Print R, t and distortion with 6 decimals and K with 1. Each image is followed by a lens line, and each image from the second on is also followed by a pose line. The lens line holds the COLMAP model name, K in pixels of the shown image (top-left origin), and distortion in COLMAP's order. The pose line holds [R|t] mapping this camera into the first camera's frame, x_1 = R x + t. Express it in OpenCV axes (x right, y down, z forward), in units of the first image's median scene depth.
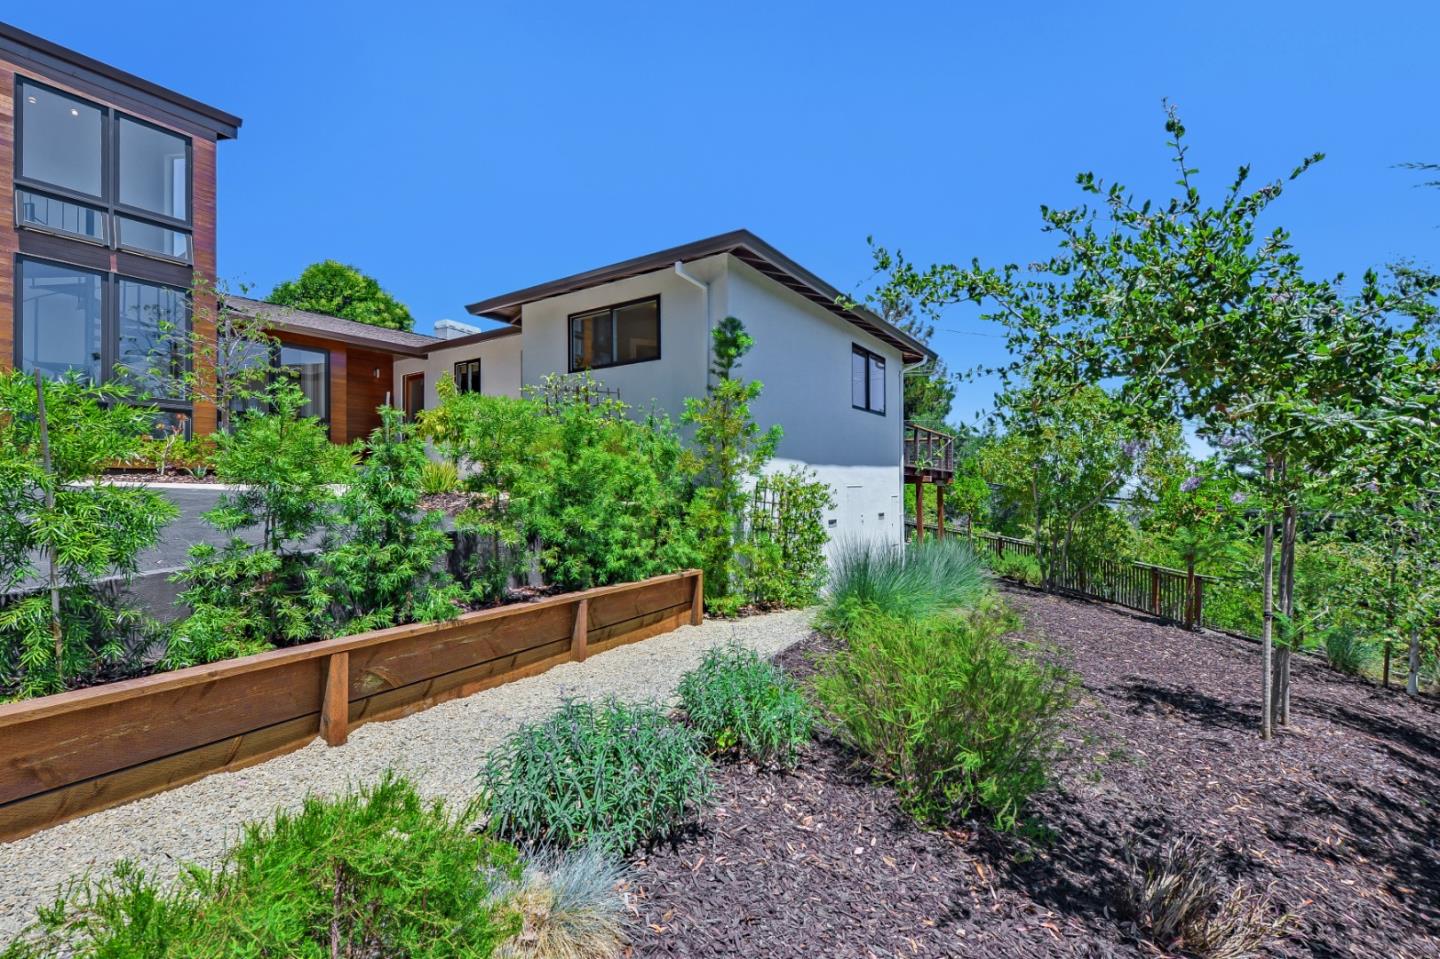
lens RADIAL K [[571.6, 0, 719.0], [0, 571.6, 487.8], [0, 0, 1]] dist [-0.001650, -0.000142]
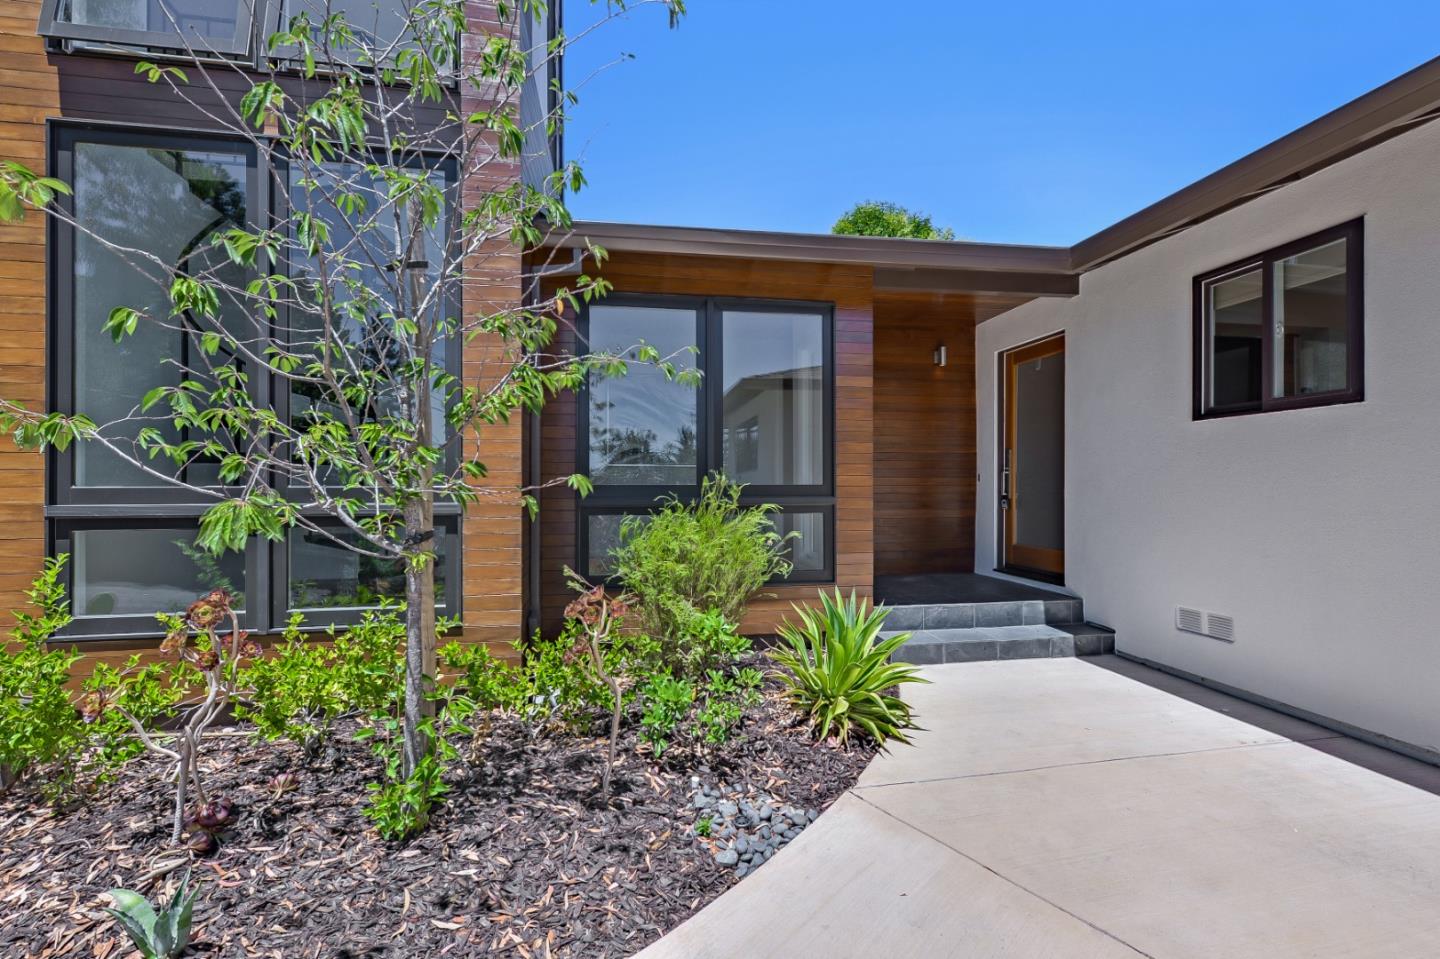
lens RADIAL K [[571.6, 0, 719.0], [0, 571.6, 487.8], [0, 0, 1]] dist [-0.001650, -0.000142]
pose [[0.646836, 0.007125, -0.762596, -0.410205], [-0.008849, 0.999959, 0.001838, -0.111499], [0.762577, 0.005559, 0.646873, 0.649197]]
